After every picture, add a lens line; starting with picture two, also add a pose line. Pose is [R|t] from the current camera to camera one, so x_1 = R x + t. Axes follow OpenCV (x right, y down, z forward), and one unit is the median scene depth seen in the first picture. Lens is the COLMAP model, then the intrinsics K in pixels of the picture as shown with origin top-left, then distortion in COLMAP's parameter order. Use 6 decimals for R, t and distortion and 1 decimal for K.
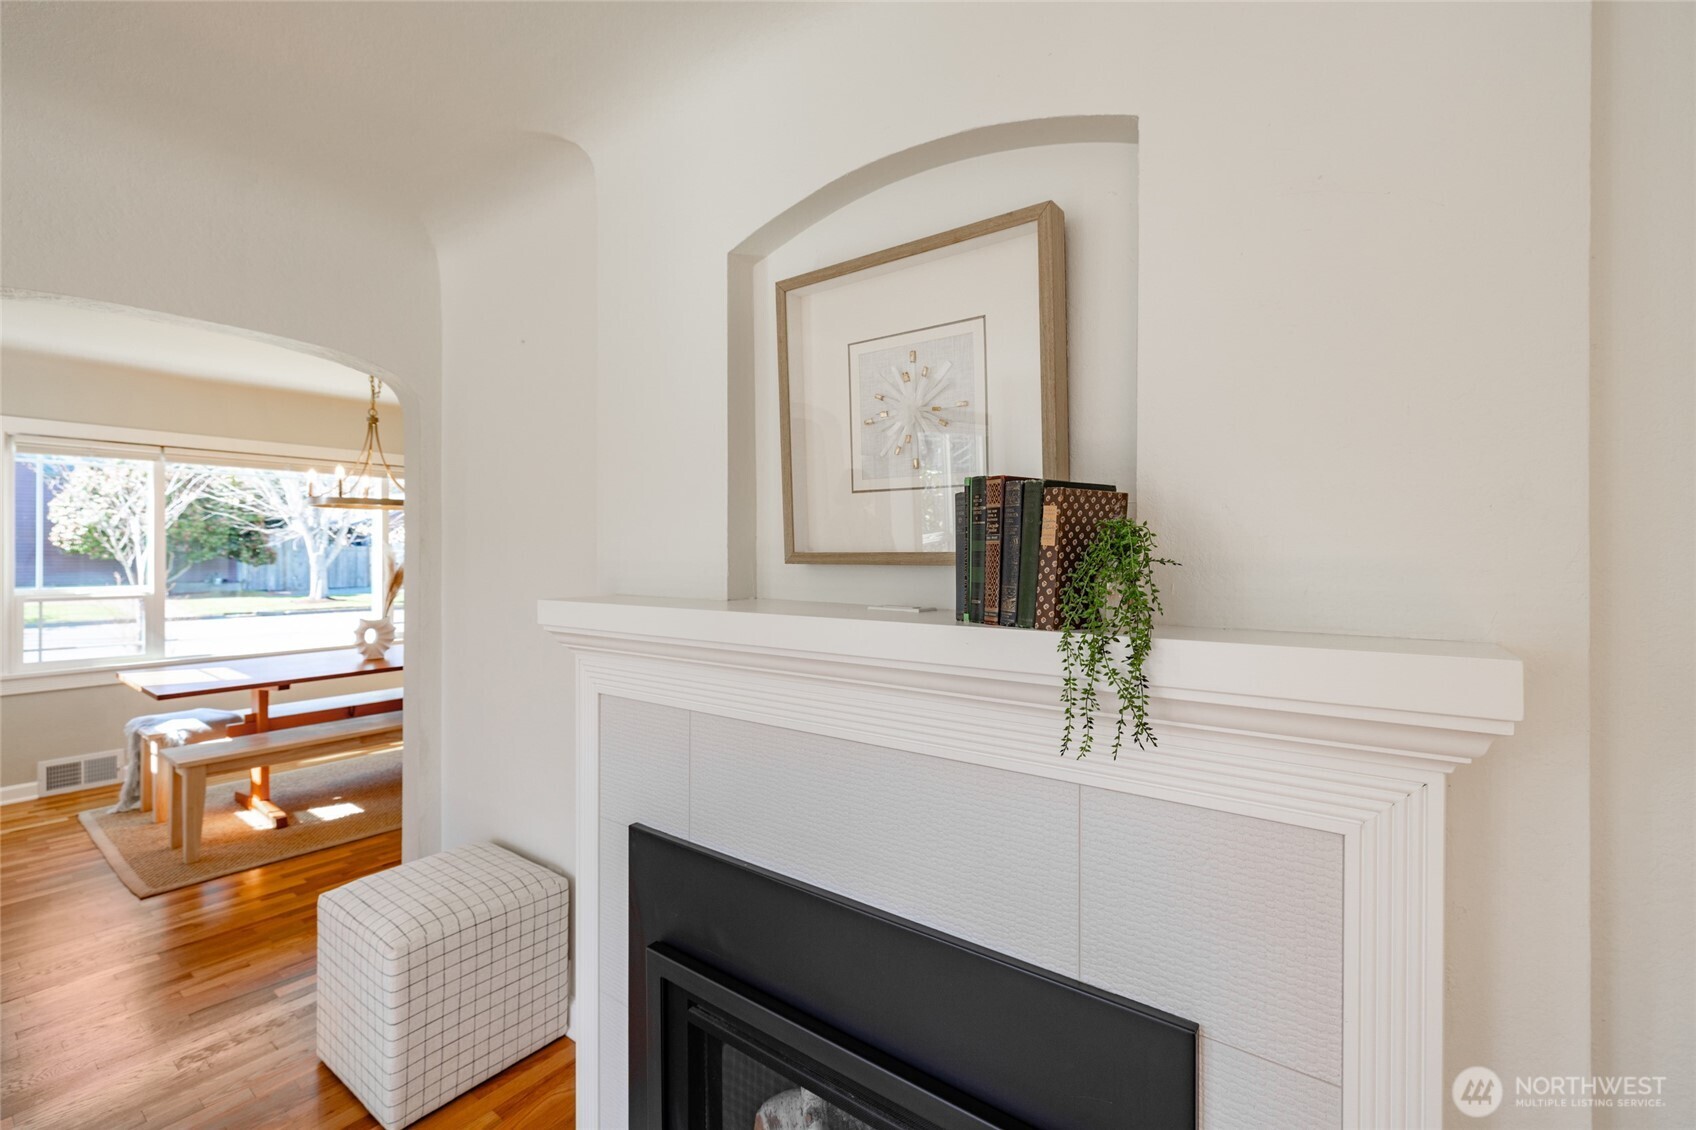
lens RADIAL K [[714.0, 0, 838.5], [0, 714.0, 553.1], [0, 0, 1]] dist [-0.000248, 0.000452]
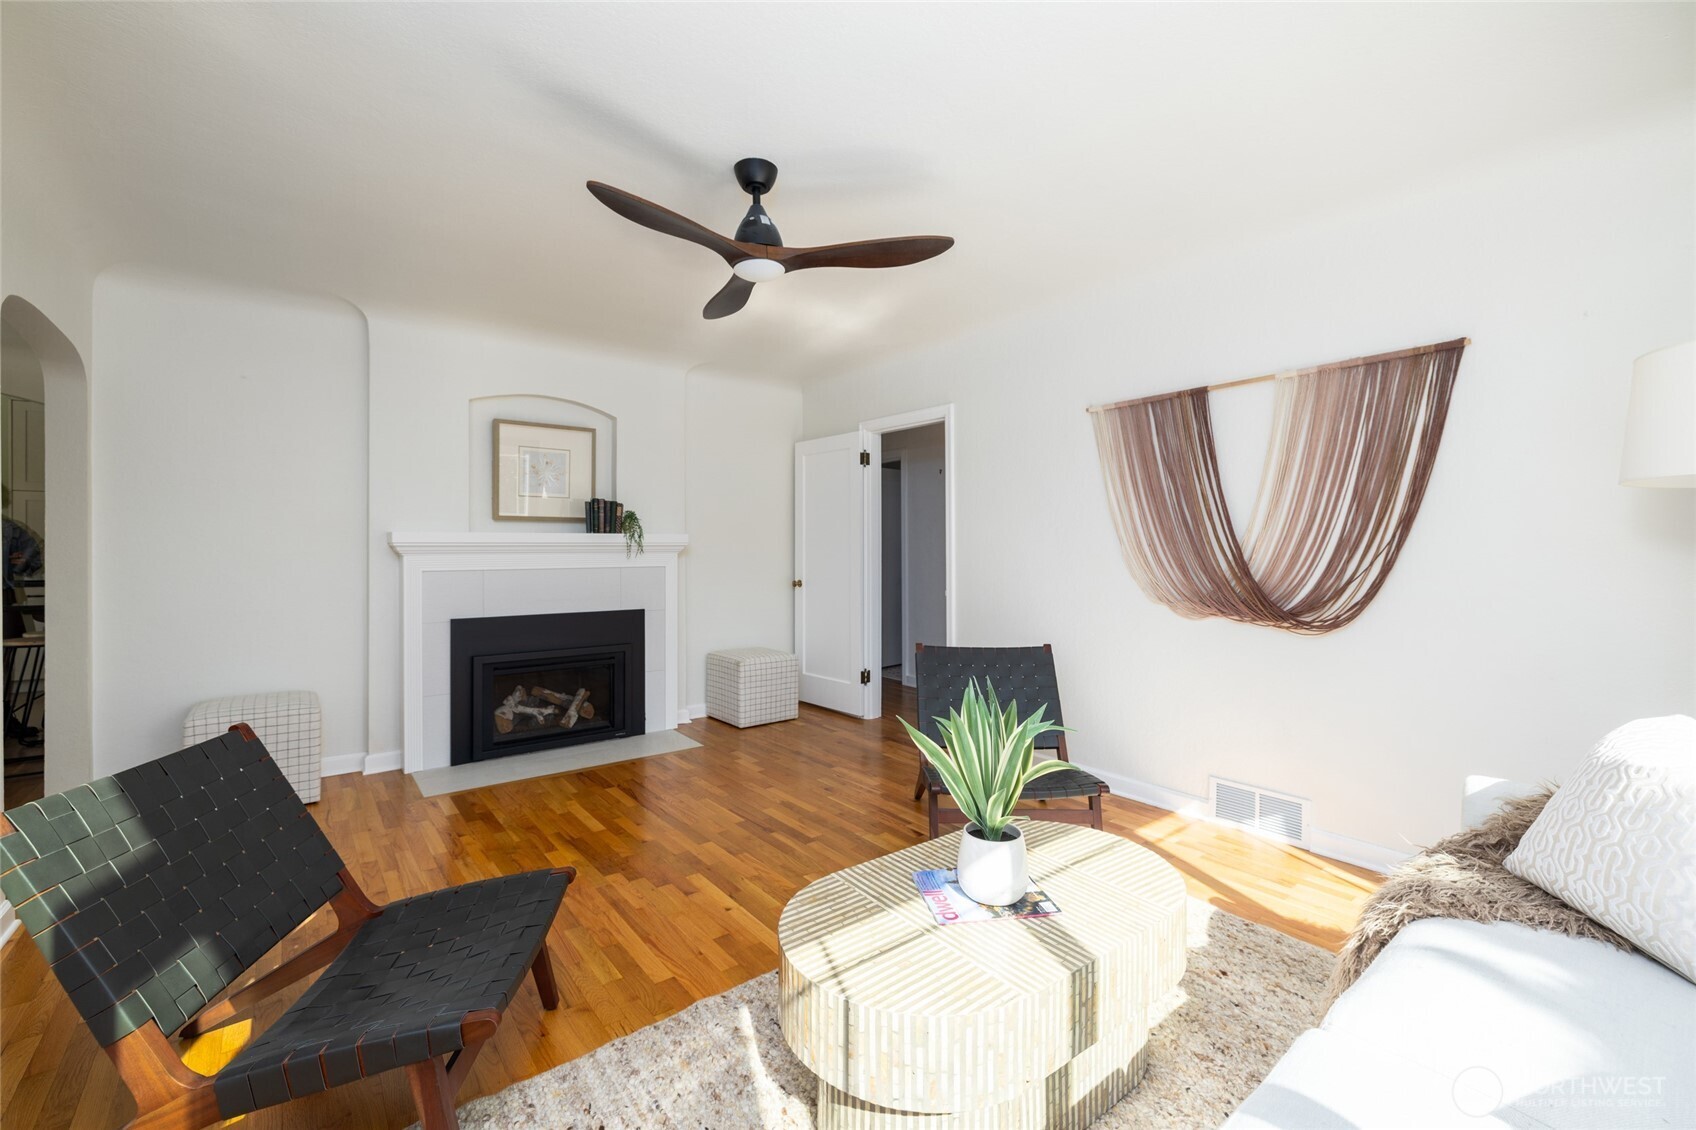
lens RADIAL K [[714.0, 0, 844.9], [0, 714.0, 553.5], [0, 0, 1]] dist [-0.000248, 0.000452]
pose [[0.249763, -0.000908, 0.968307, -2.617008], [0.004791, 0.999988, -0.000298, 0.165144], [-0.968295, 0.004714, 0.249765, -1.082478]]
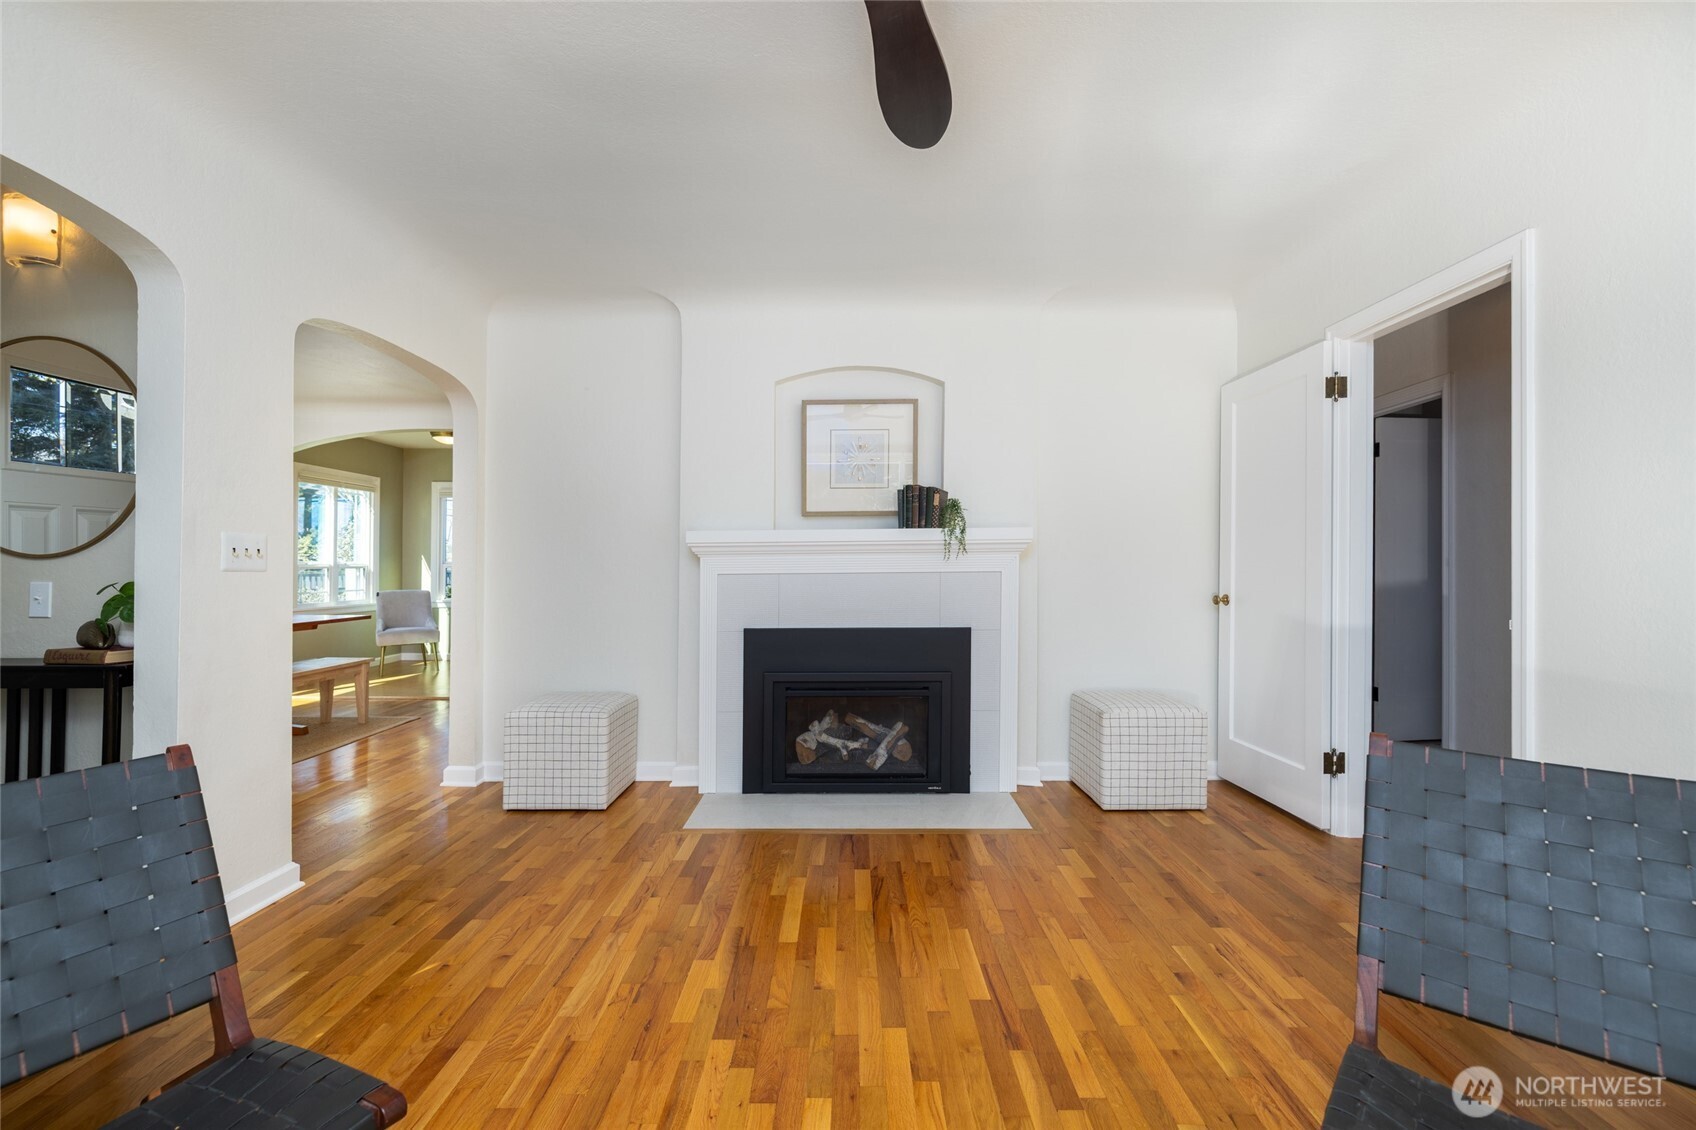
lens RADIAL K [[714.0, 0, 850.9], [0, 714.0, 576.5], [0, 0, 1]] dist [-0.000248, 0.000452]
pose [[0.799204, -0.007472, 0.601014, -1.503278], [0.005325, 0.999972, 0.005351, 0.221990], [-0.601037, -0.001076, 0.799221, -1.100070]]
